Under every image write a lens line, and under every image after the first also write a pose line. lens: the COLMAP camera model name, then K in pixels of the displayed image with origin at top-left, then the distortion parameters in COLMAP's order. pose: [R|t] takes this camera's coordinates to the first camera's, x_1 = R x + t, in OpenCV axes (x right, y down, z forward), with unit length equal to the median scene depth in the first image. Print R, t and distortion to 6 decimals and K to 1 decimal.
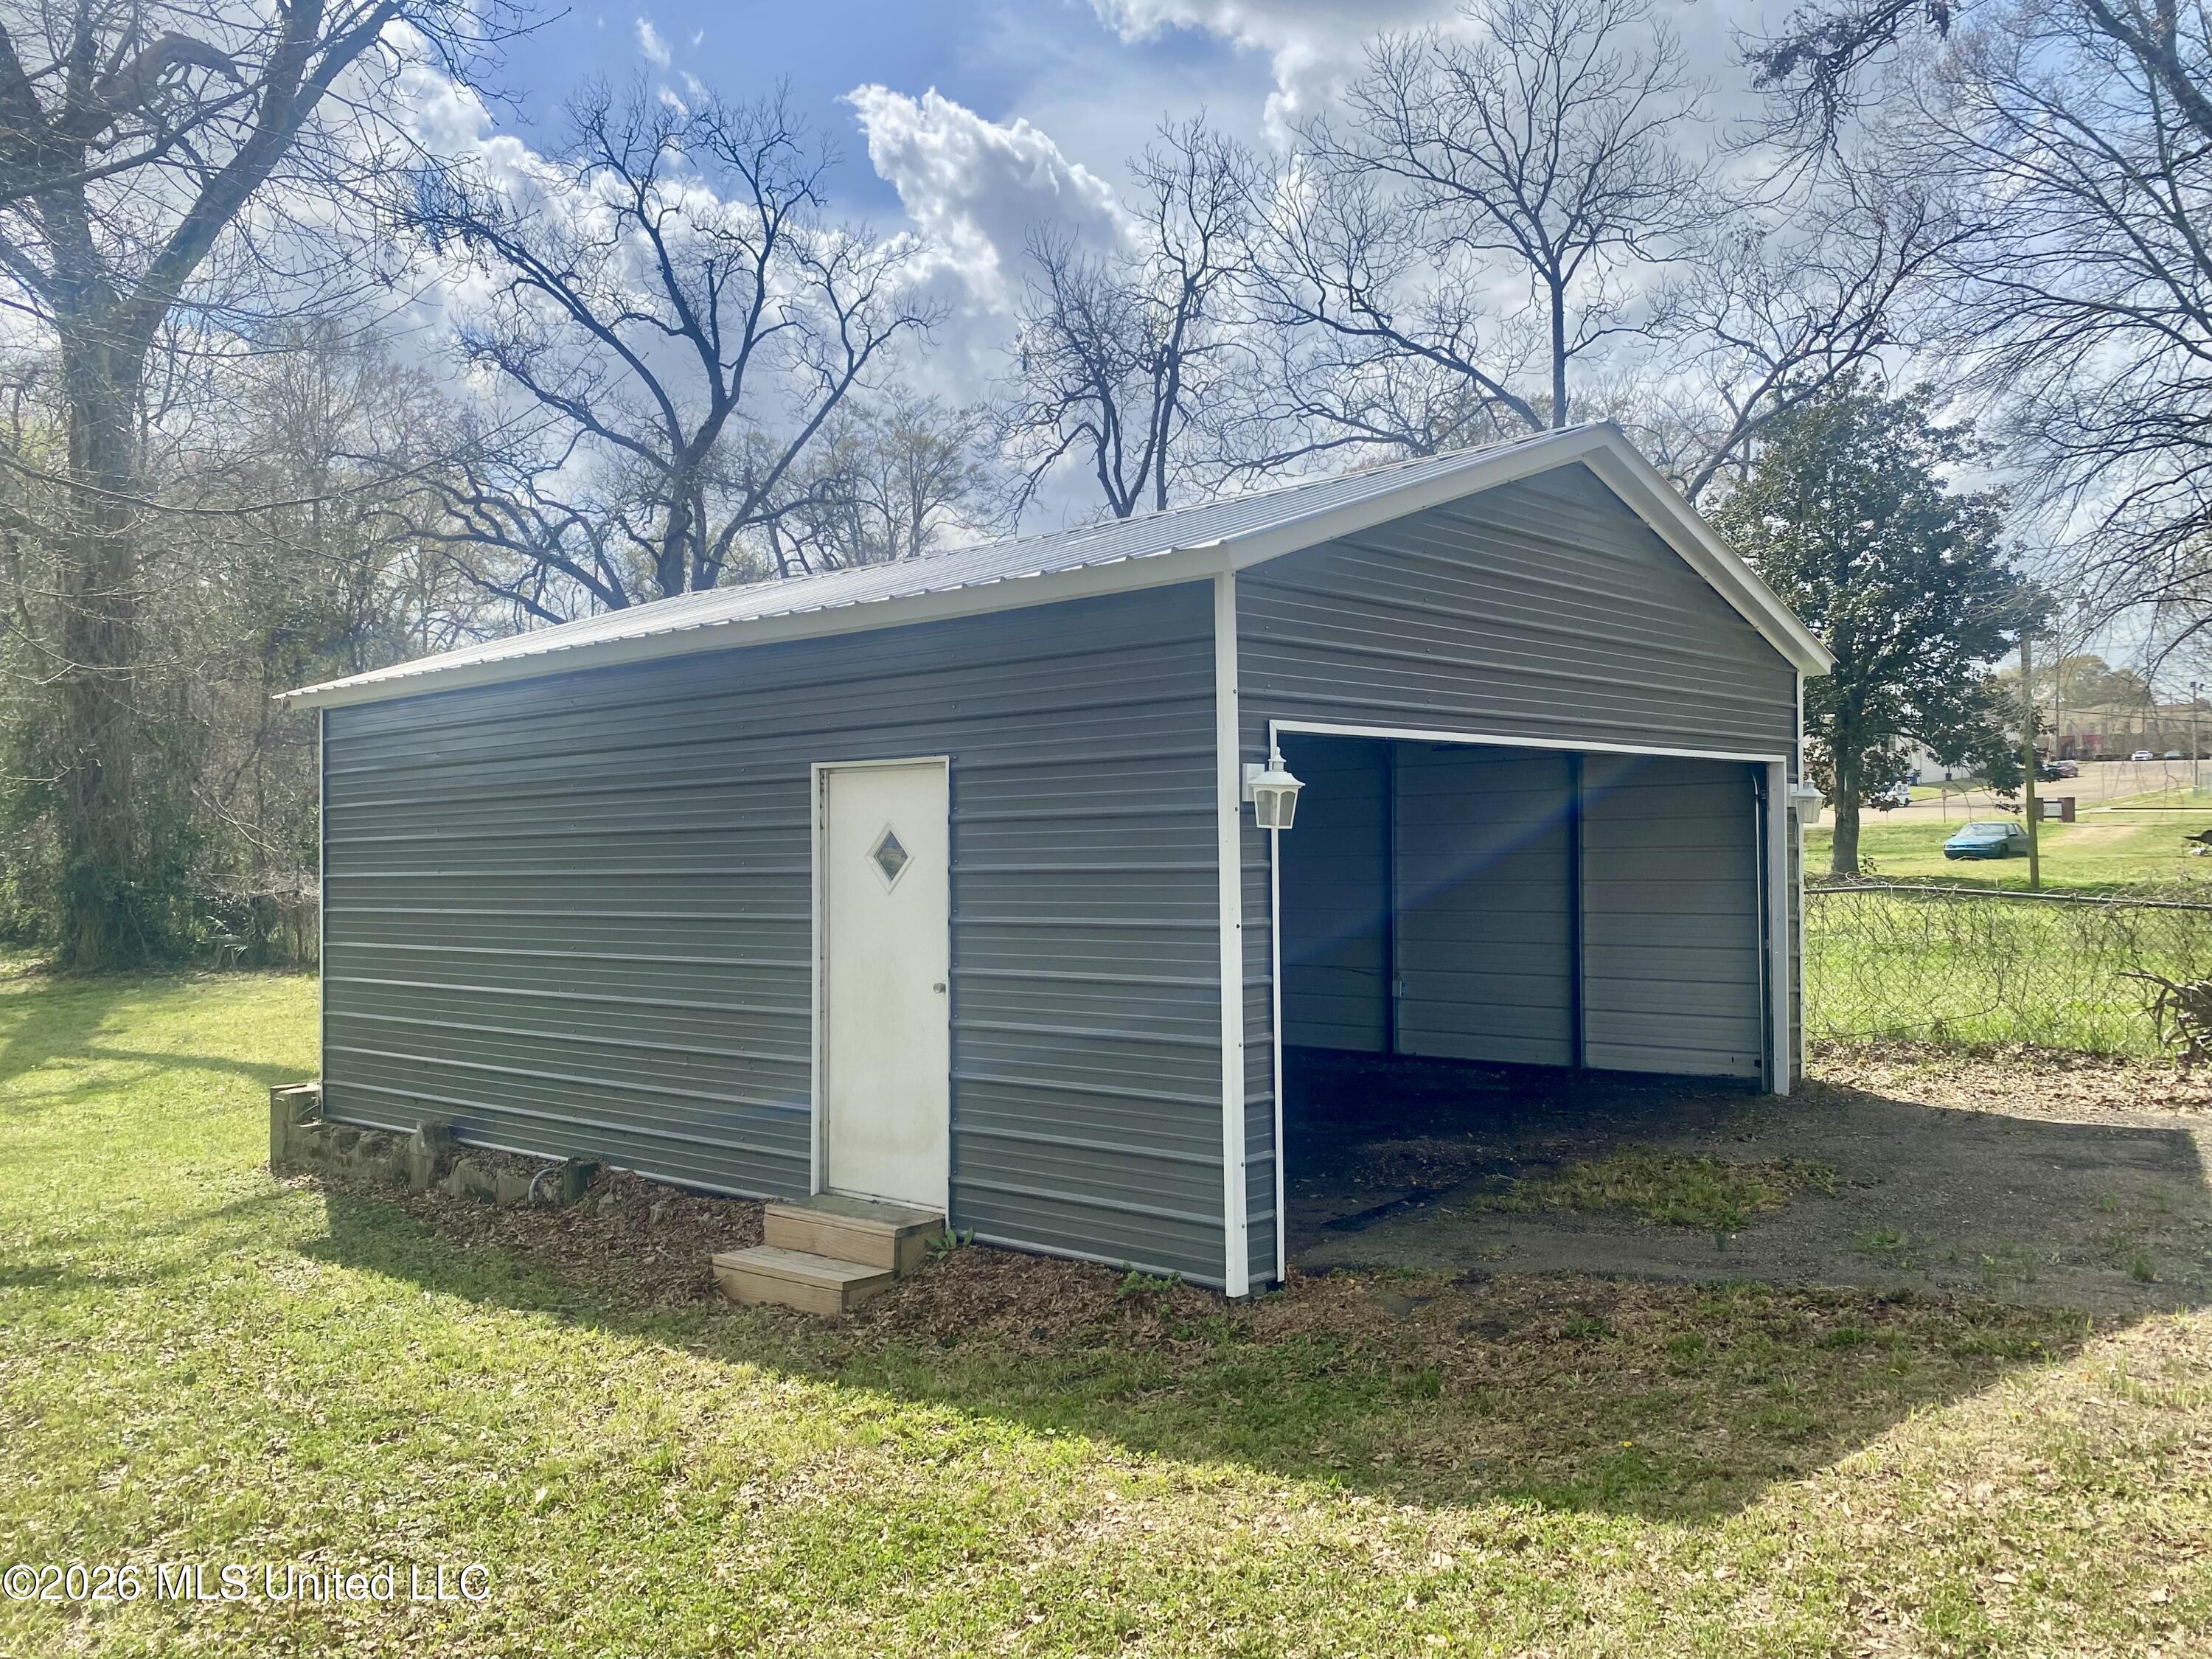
lens RADIAL K [[1739.5, 0, 1106.0], [0, 1739.5, 829.5], [0, 0, 1]] dist [-0.009044, -0.003386]
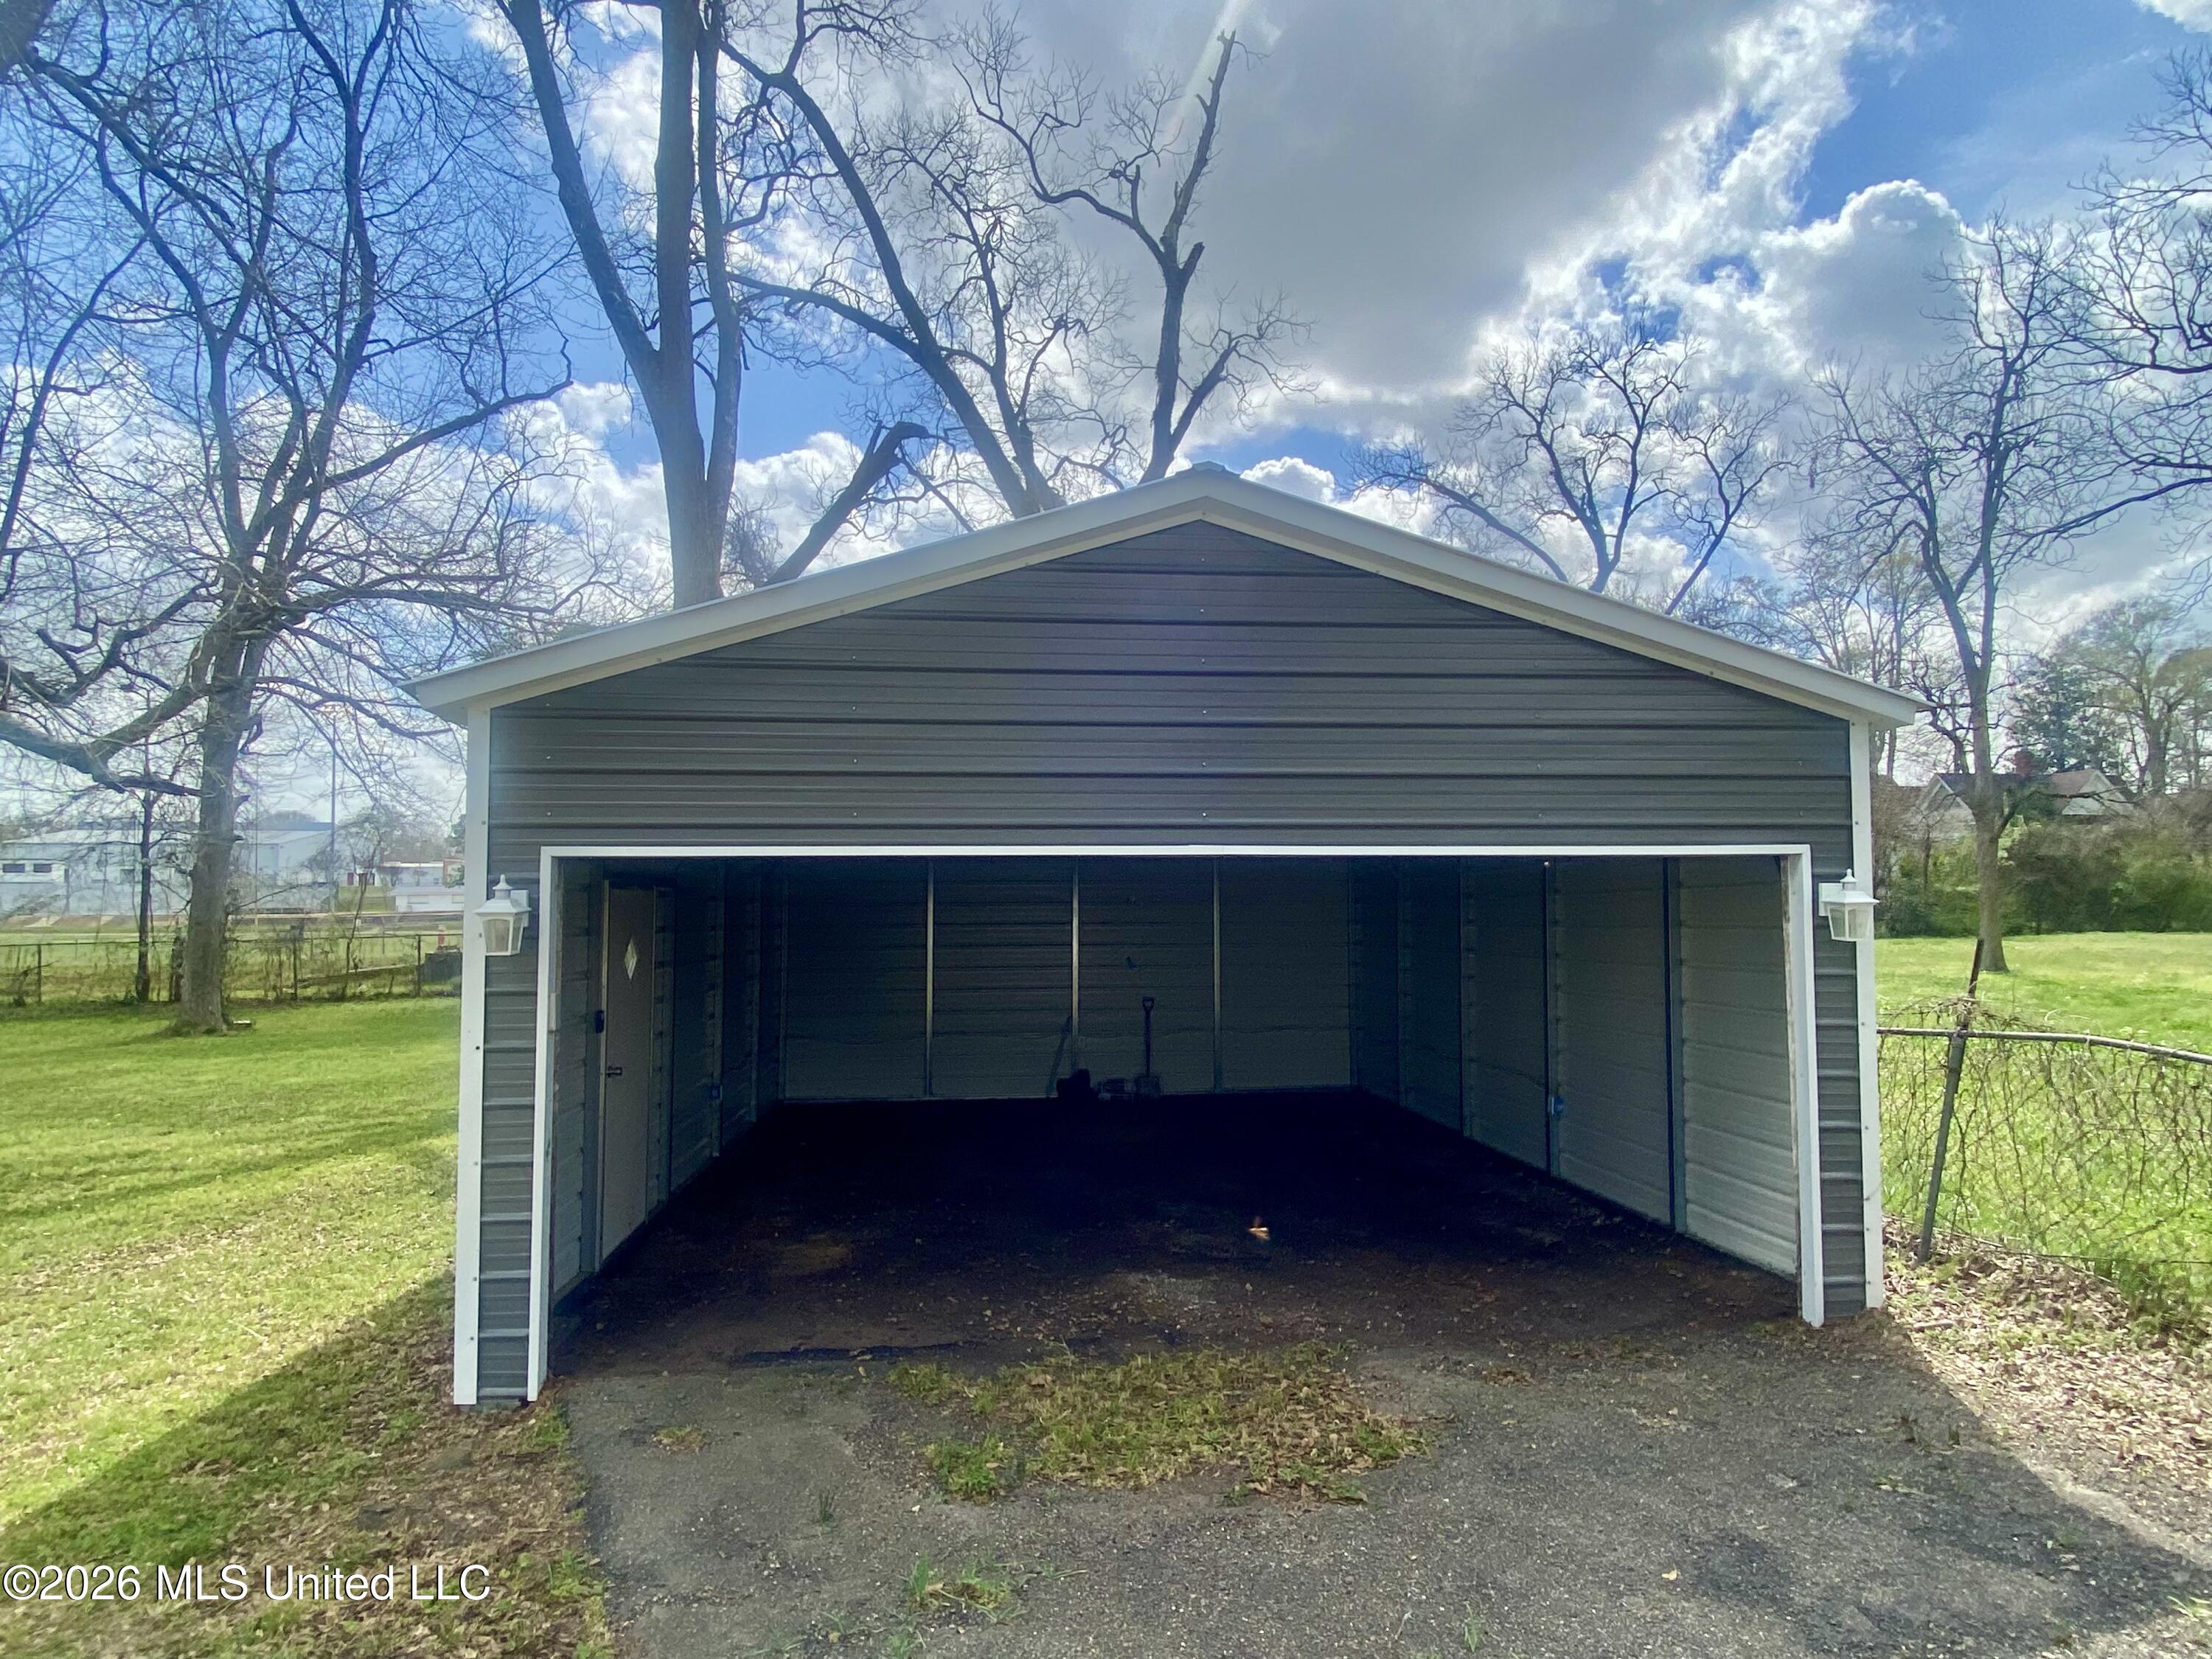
lens RADIAL K [[1204.5, 0, 1106.0], [0, 1204.5, 829.5], [0, 0, 1]] dist [0.001951, -0.014461]
pose [[0.710598, -0.032367, -0.702853, 0.137944], [-0.002415, 0.998823, -0.048438, -0.006416], [0.703594, 0.036118, 0.709684, 0.119060]]
